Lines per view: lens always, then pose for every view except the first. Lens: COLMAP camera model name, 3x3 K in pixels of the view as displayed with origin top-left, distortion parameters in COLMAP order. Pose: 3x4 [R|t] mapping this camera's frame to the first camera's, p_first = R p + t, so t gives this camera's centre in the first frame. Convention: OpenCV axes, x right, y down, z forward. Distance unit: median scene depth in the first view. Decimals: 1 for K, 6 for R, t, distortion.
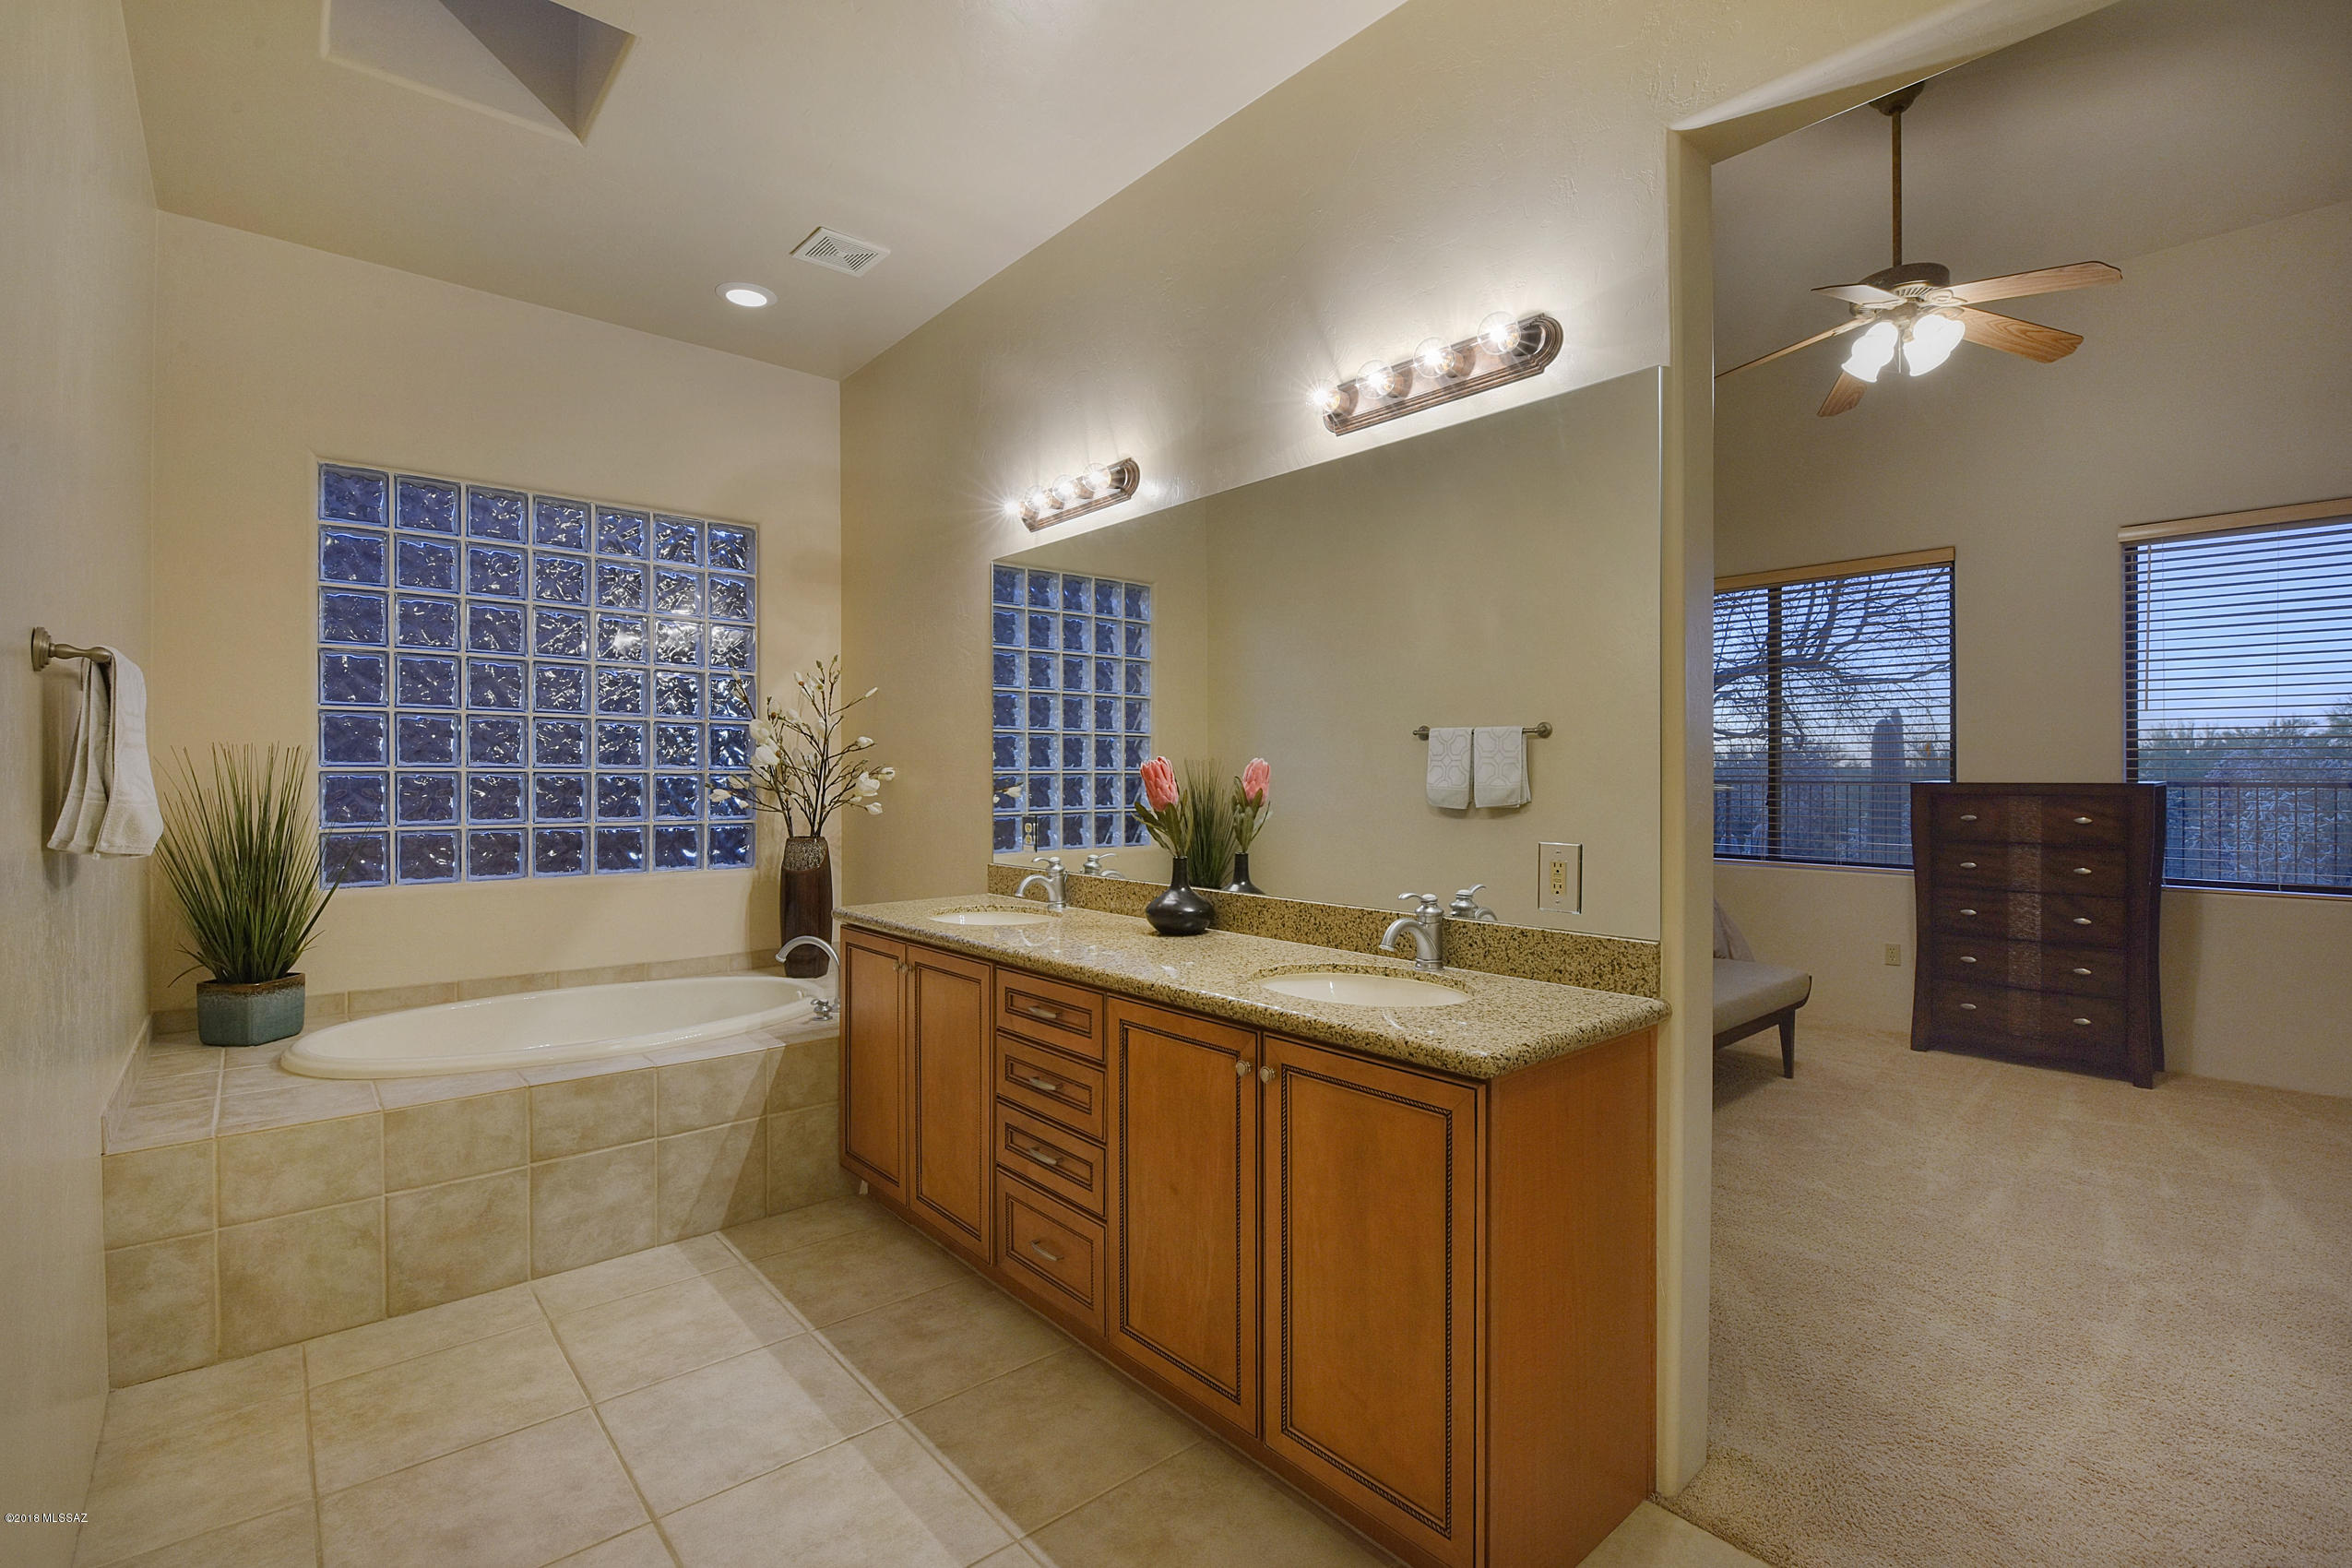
lens RADIAL K [[1085.3, 0, 1170.2], [0, 1085.3, 773.4], [0, 0, 1]] dist [-0.002820, -0.007171]
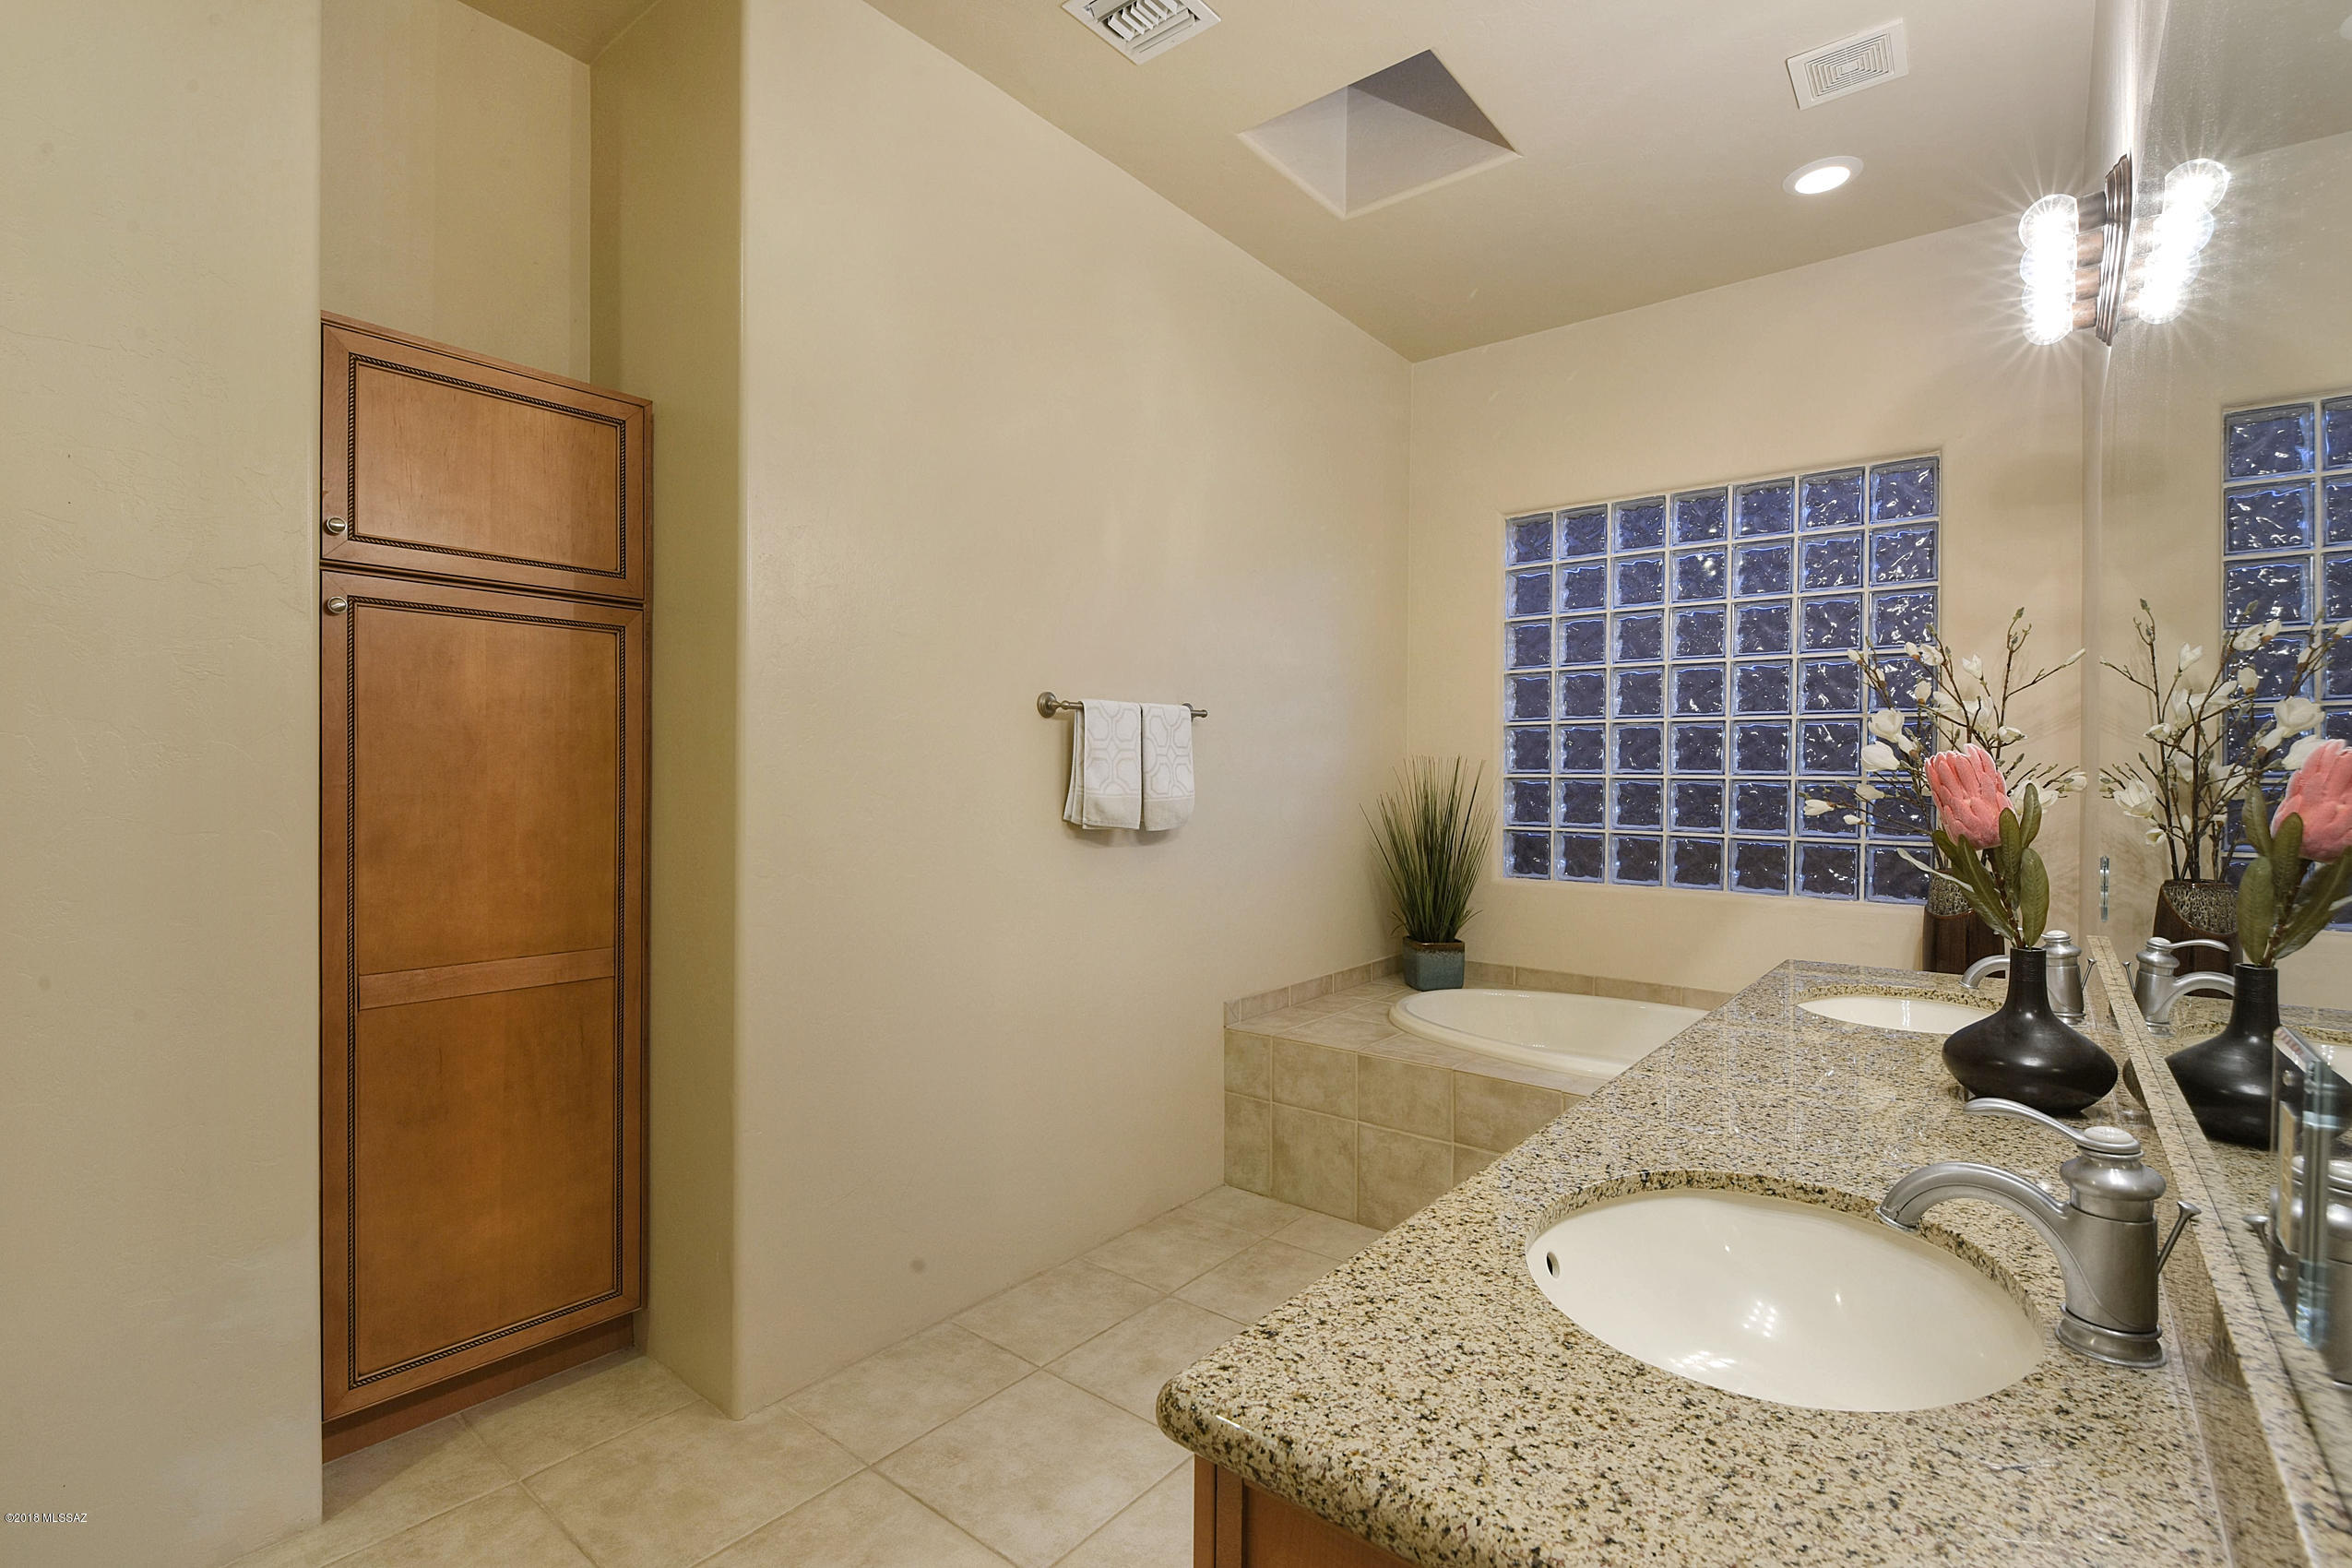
lens RADIAL K [[1085.3, 0, 1151.7], [0, 1085.3, 780.3], [0, 0, 1]] dist [-0.002820, -0.007171]
pose [[0.176411, 0.004164, -0.984308, 0.347503], [-0.008163, 0.999963, 0.002767, 0.001530], [0.984283, 0.007547, 0.176439, 0.432817]]
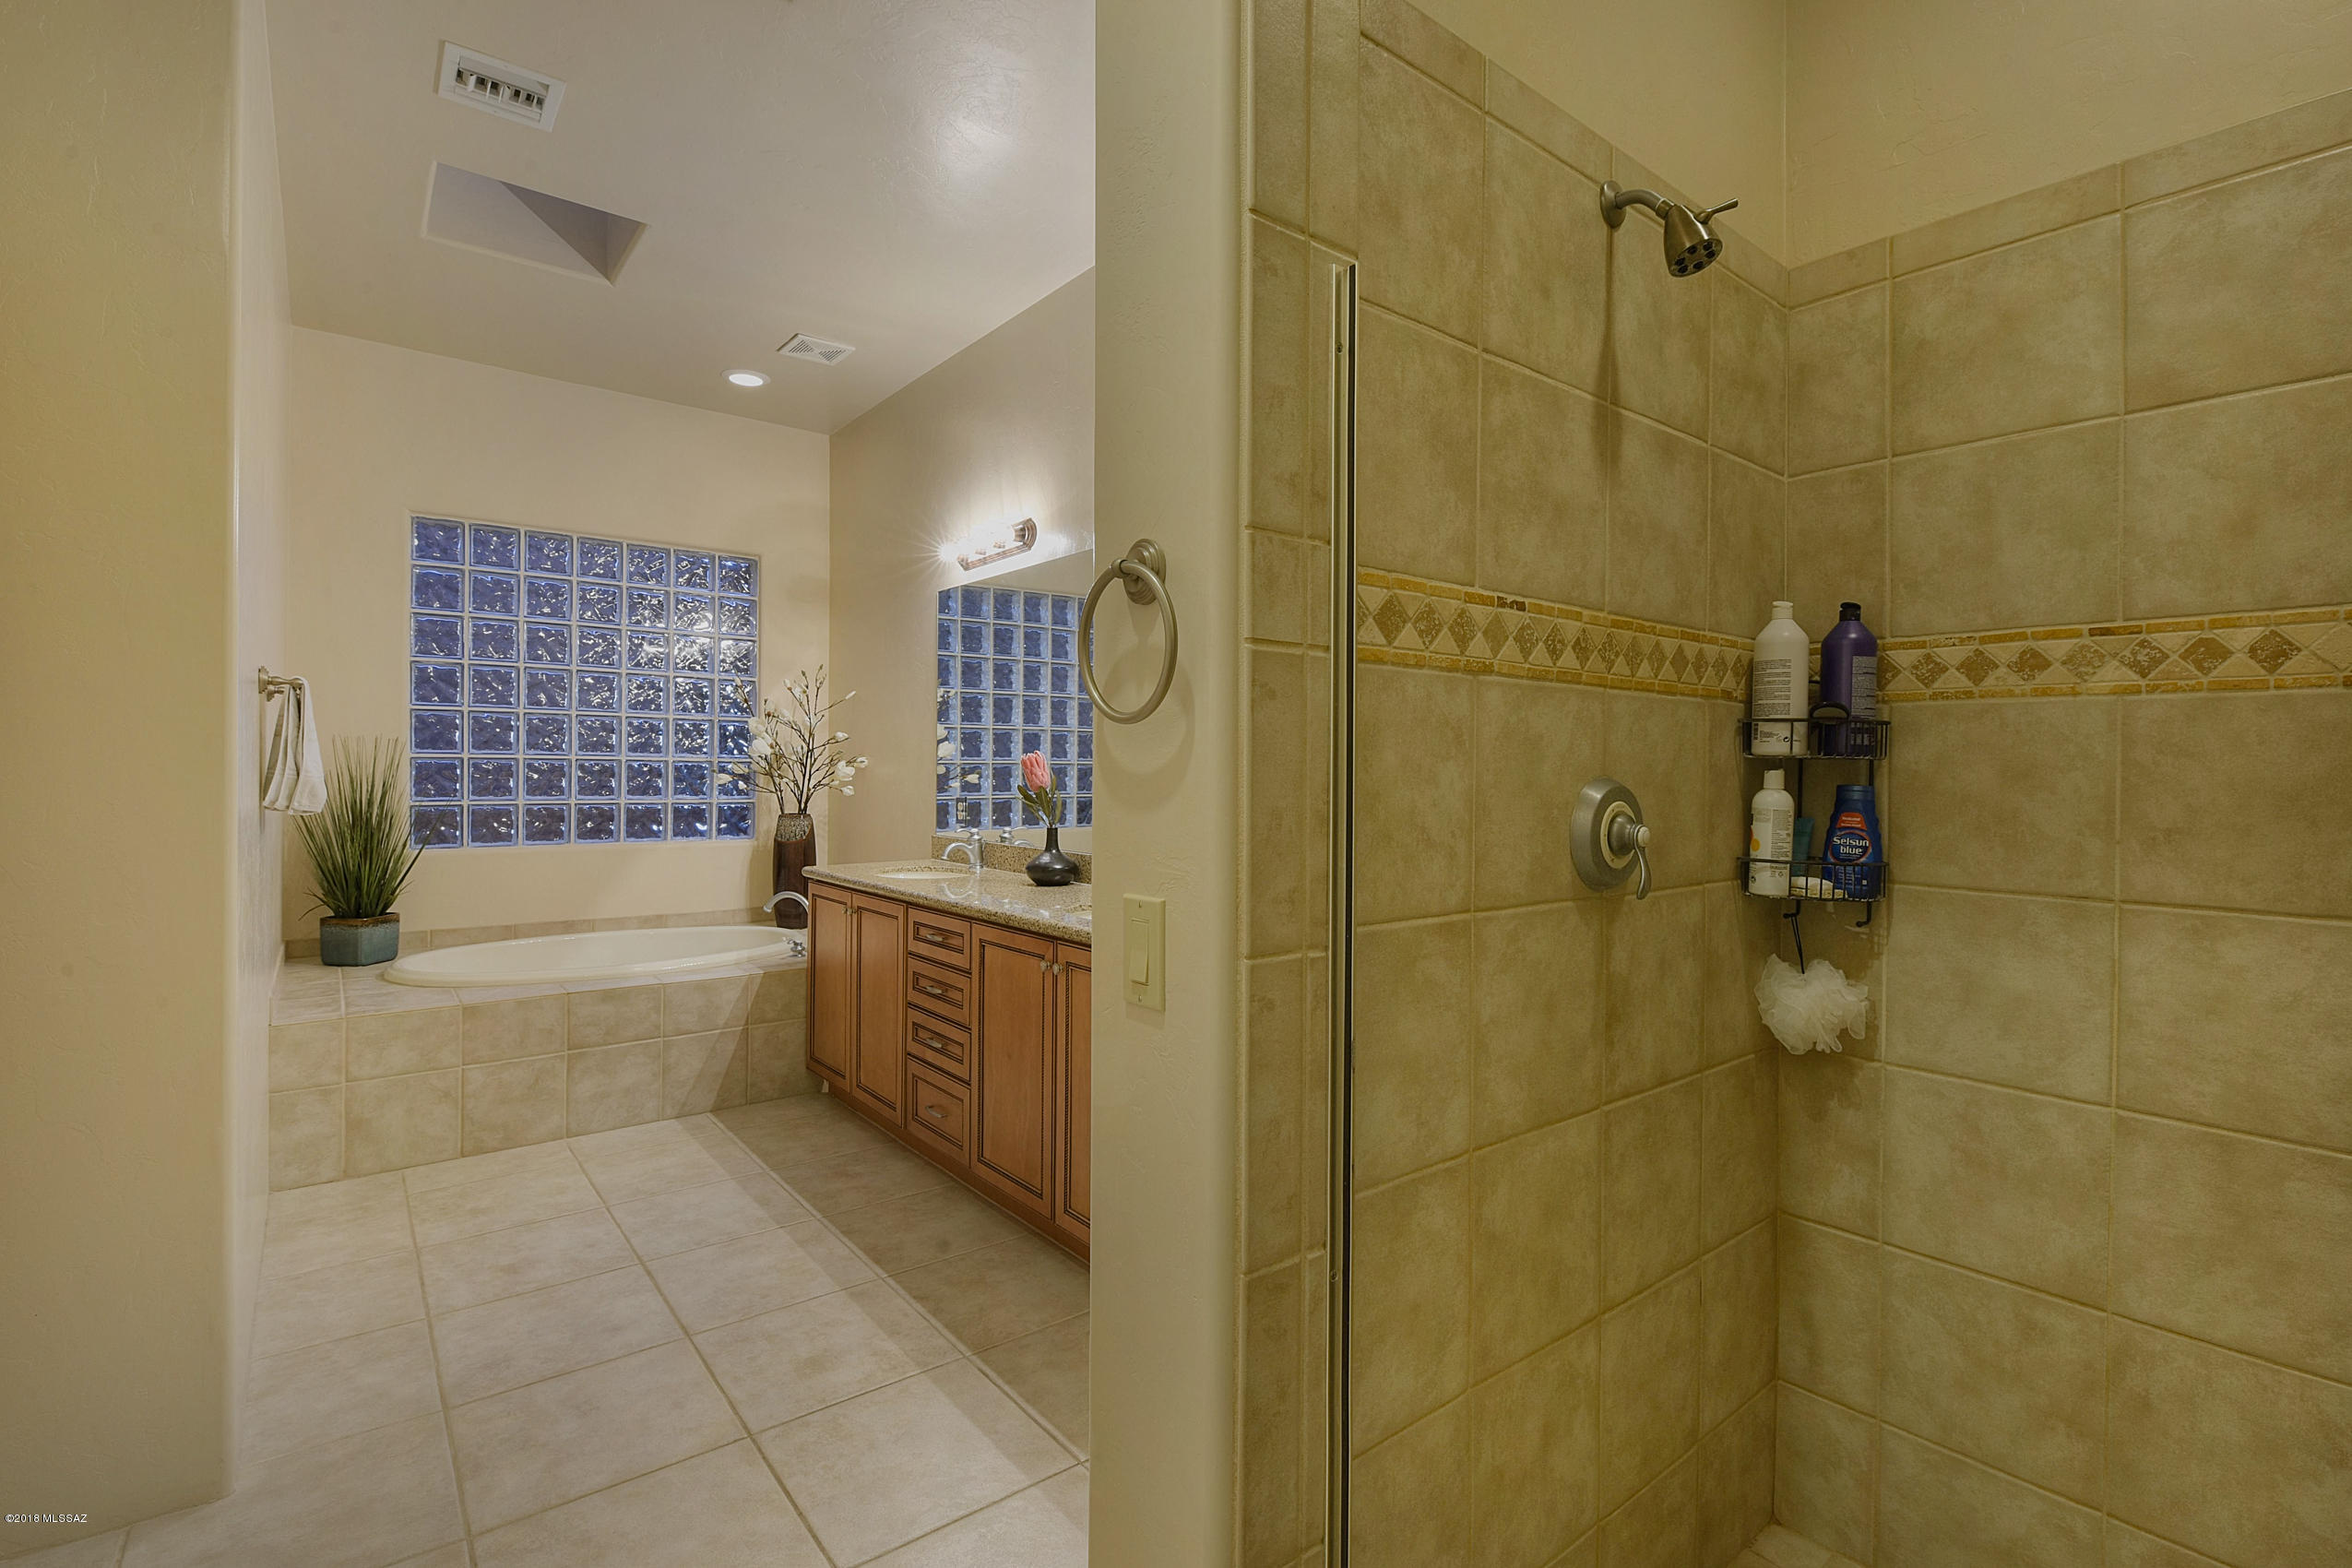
lens RADIAL K [[1085.3, 0, 1177.5], [0, 1085.3, 759.9], [0, 0, 1]] dist [-0.002820, -0.007171]
pose [[0.999437, 0.006502, -0.032902, 0.176030], [-0.006619, 0.999972, -0.003439, -0.000420], [0.032879, 0.003655, 0.999453, -0.270786]]
